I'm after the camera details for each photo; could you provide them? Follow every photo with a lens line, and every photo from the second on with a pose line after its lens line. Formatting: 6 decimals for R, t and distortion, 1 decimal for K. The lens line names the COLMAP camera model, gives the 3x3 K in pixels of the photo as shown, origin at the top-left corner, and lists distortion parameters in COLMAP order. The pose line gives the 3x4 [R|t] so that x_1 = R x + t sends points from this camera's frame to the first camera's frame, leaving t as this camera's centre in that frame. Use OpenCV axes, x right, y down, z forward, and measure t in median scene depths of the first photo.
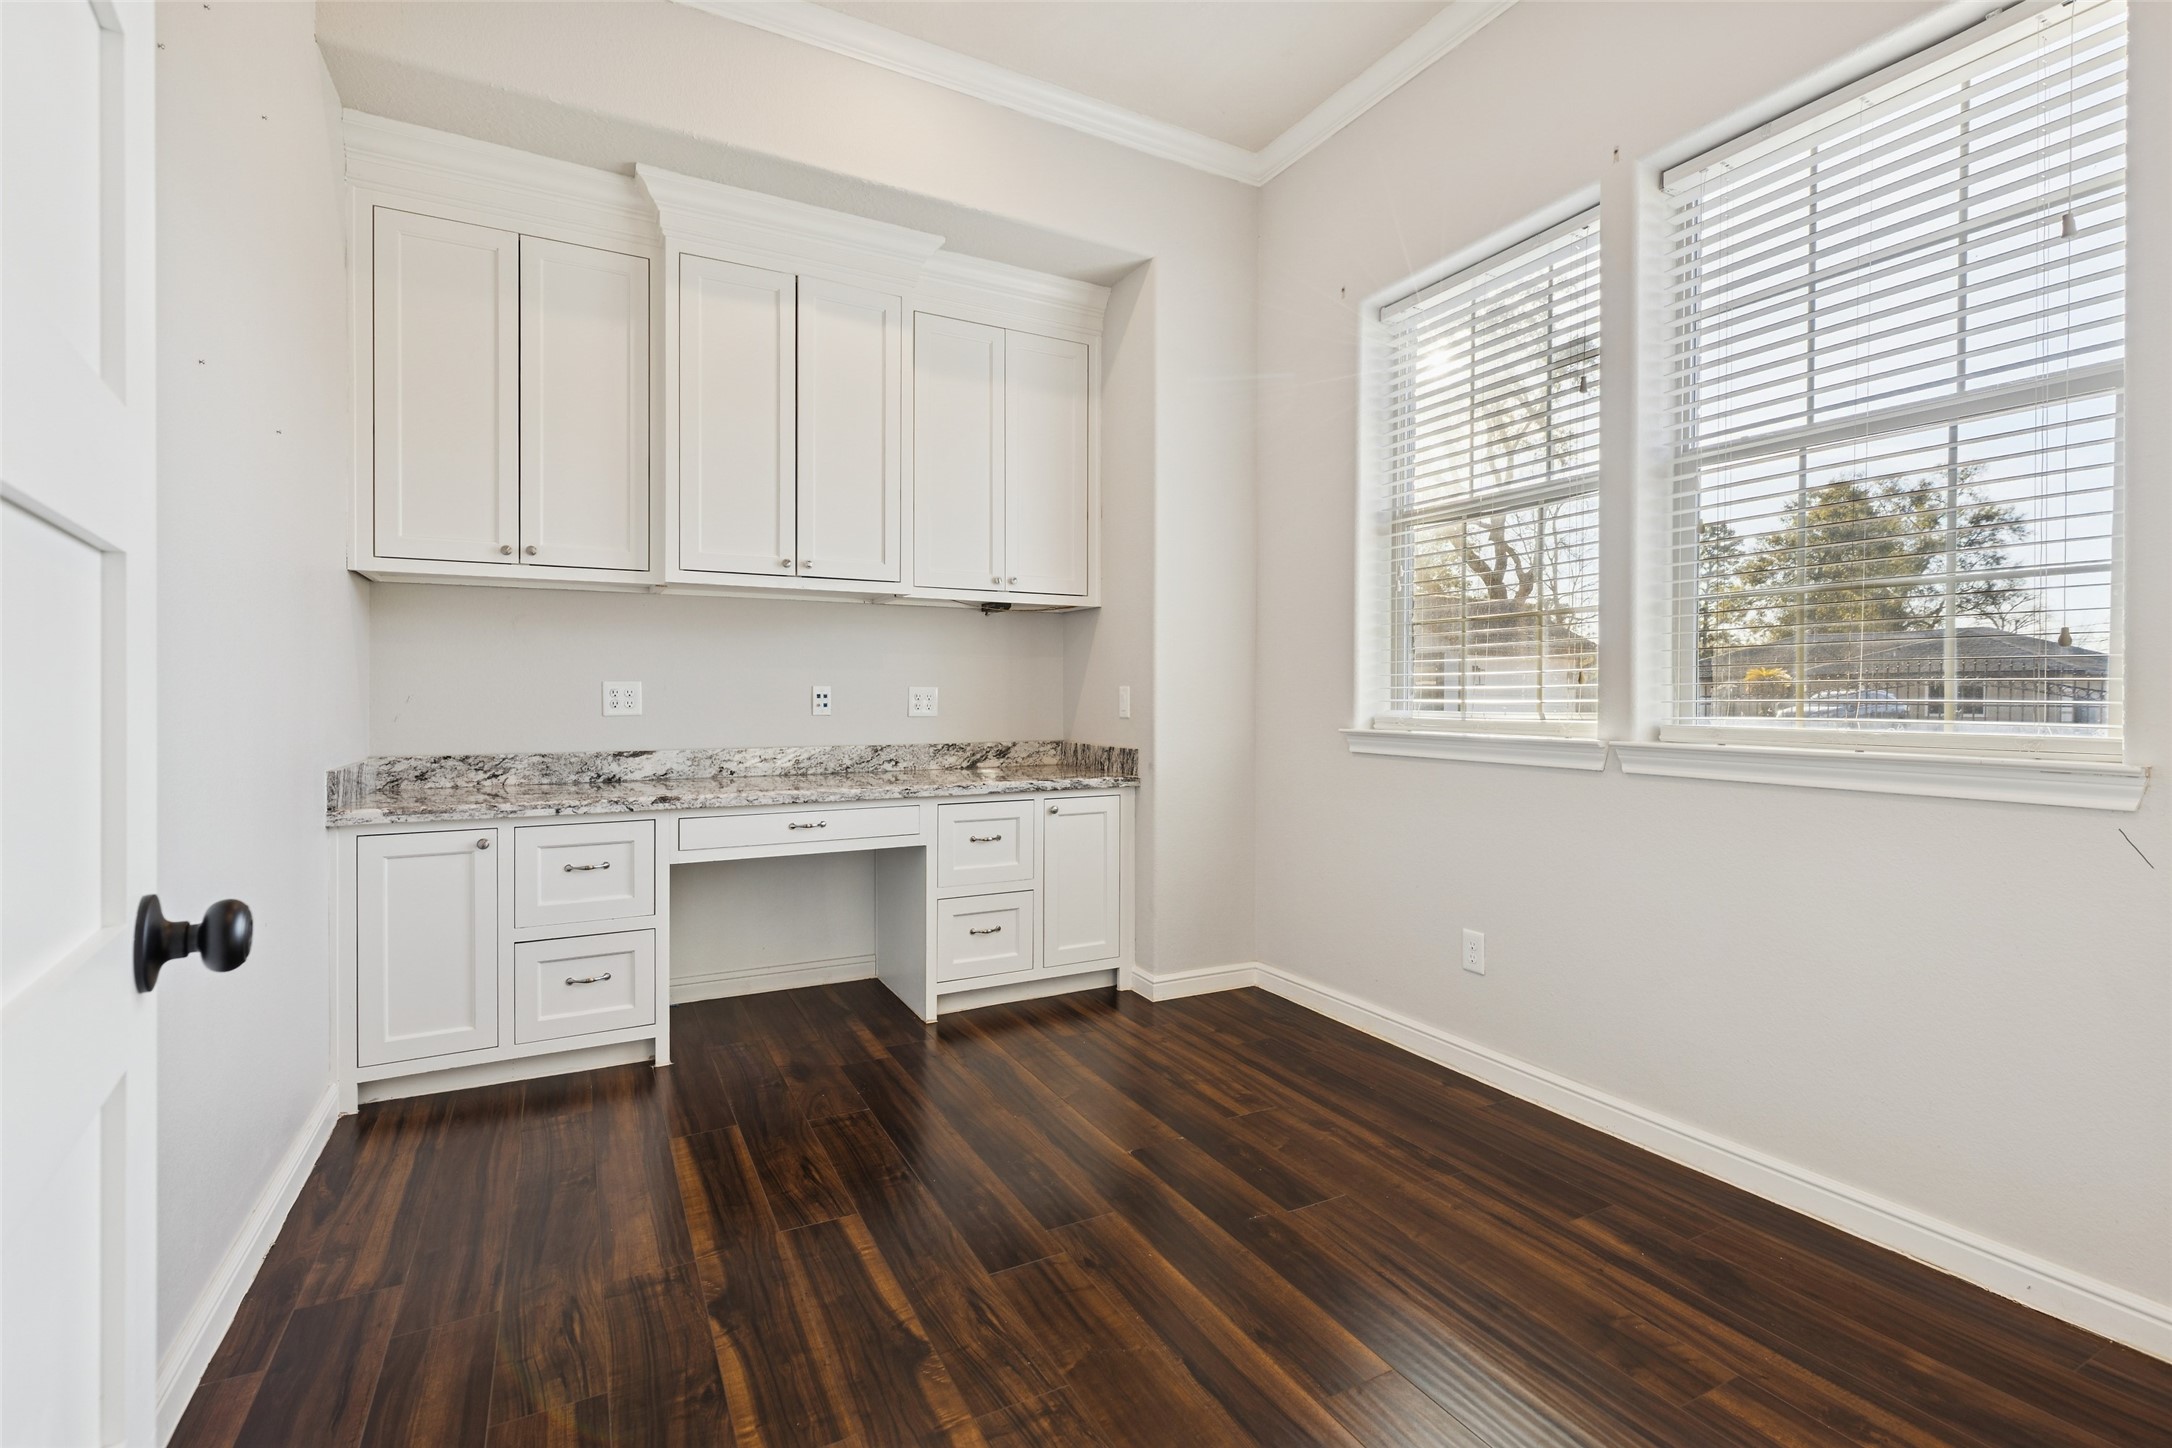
lens RADIAL K [[971.9, 0, 1090.4], [0, 971.9, 705.6], [0, 0, 1]] dist [-0.002204, 0.001004]
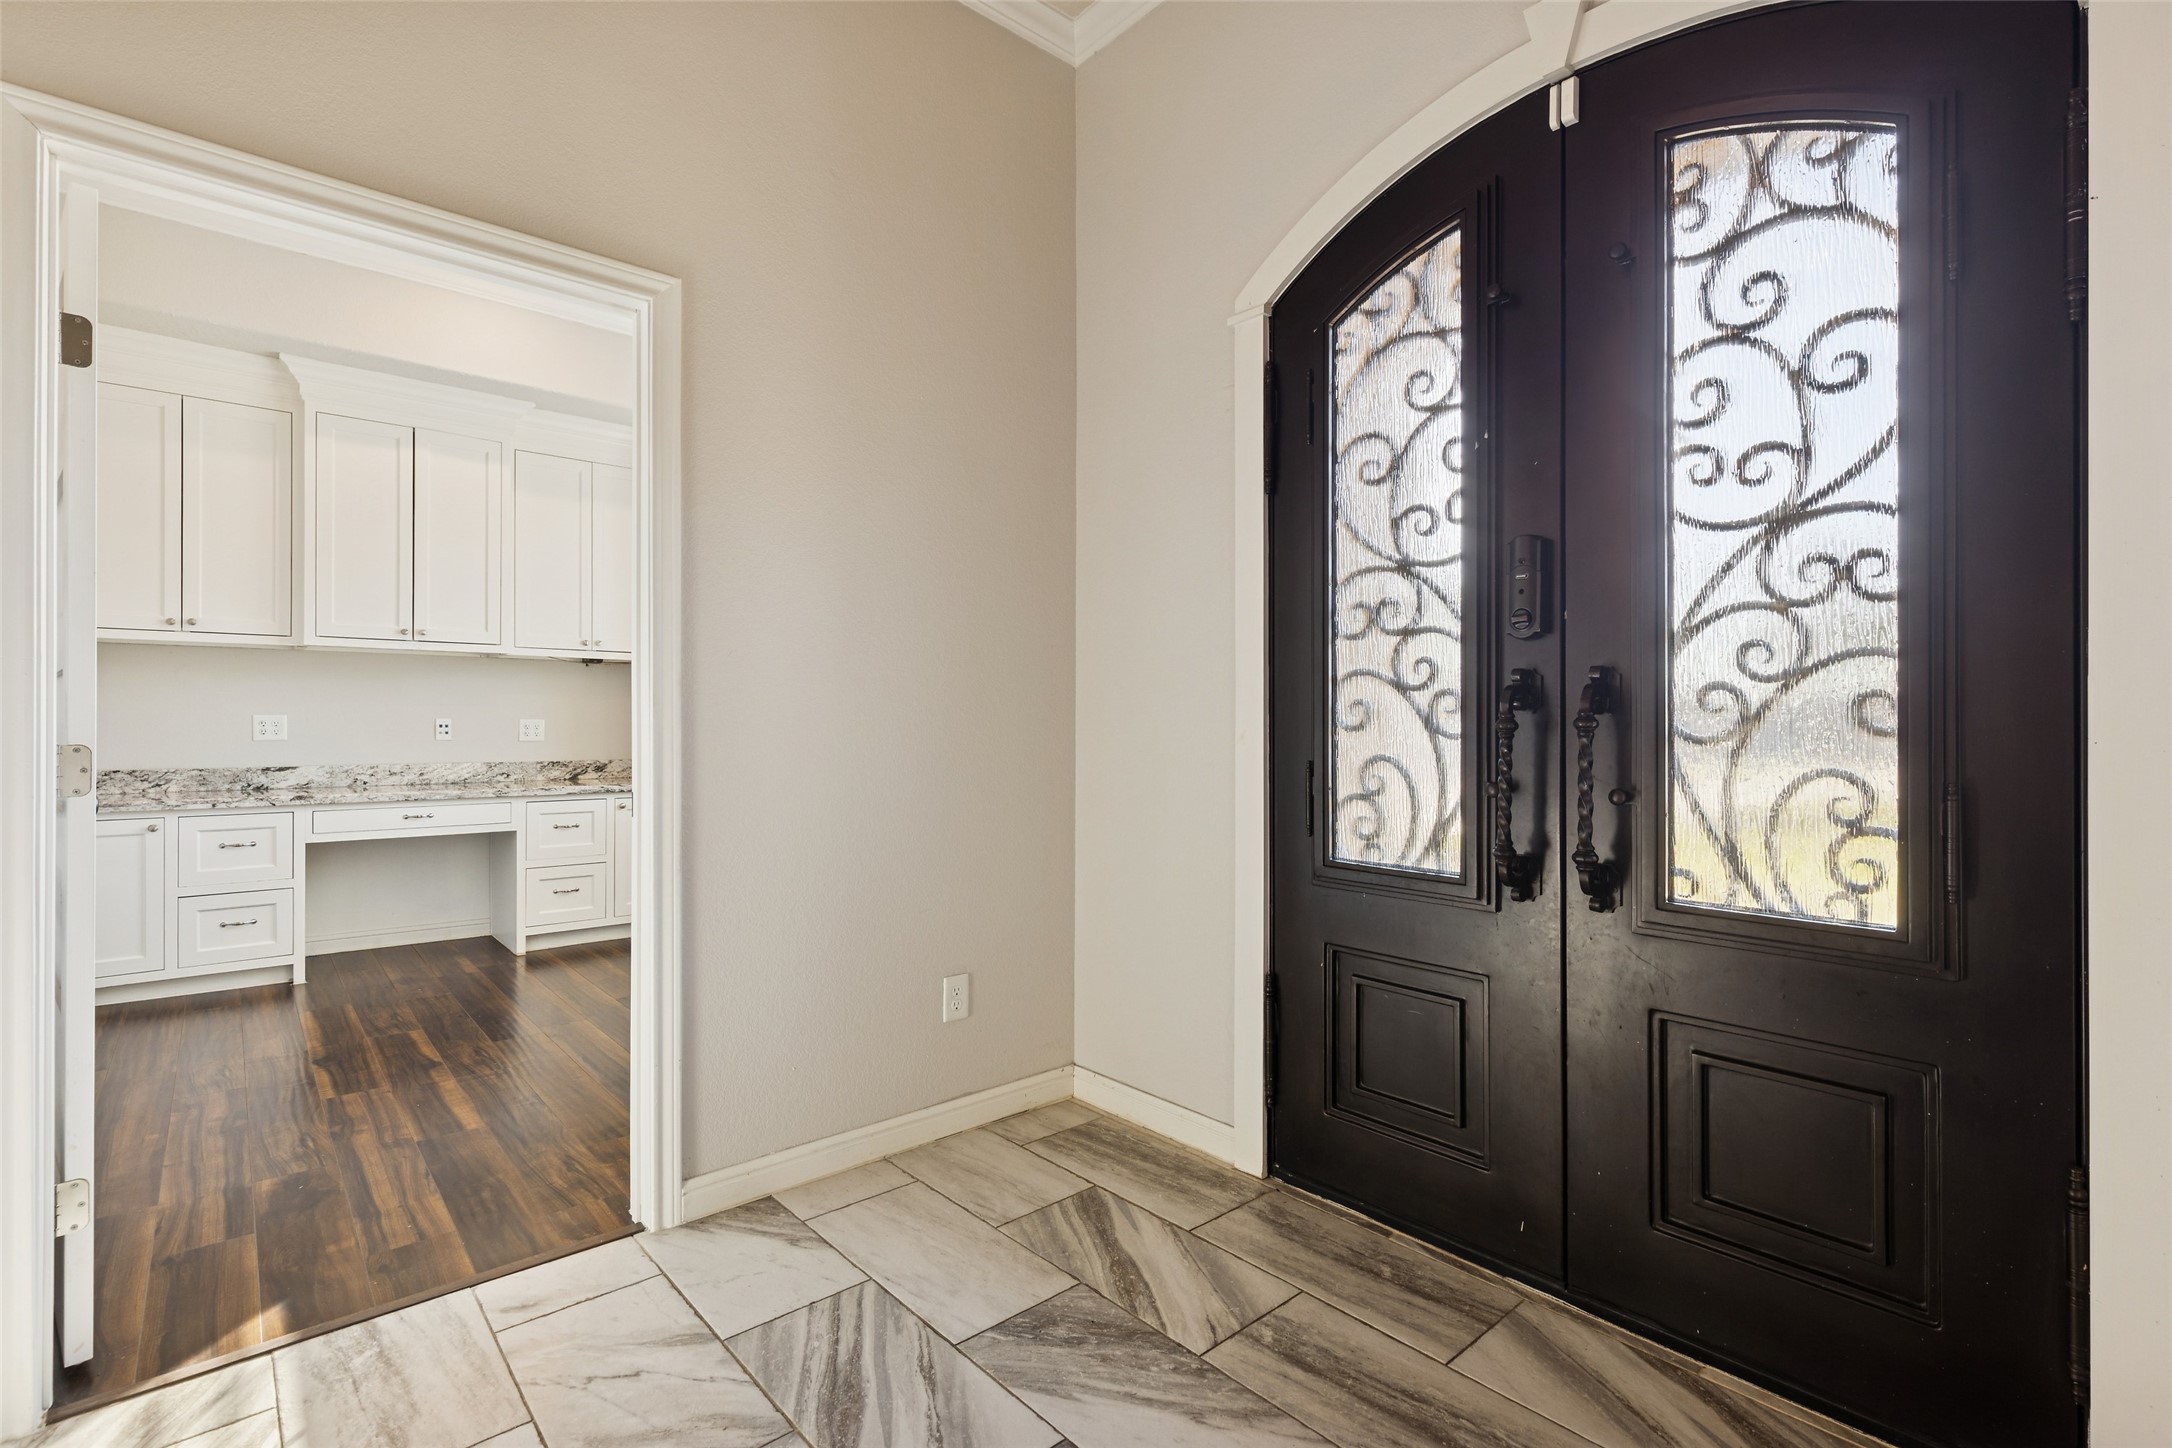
lens RADIAL K [[971.9, 0, 1082.1], [0, 971.9, 731.4], [0, 0, 1]] dist [-0.002204, 0.001004]
pose [[0.973318, -0.000394, 0.229459, 0.325171], [0.001532, 0.999987, -0.004781, 0.006368], [-0.229455, 0.005005, 0.973307, -0.605043]]
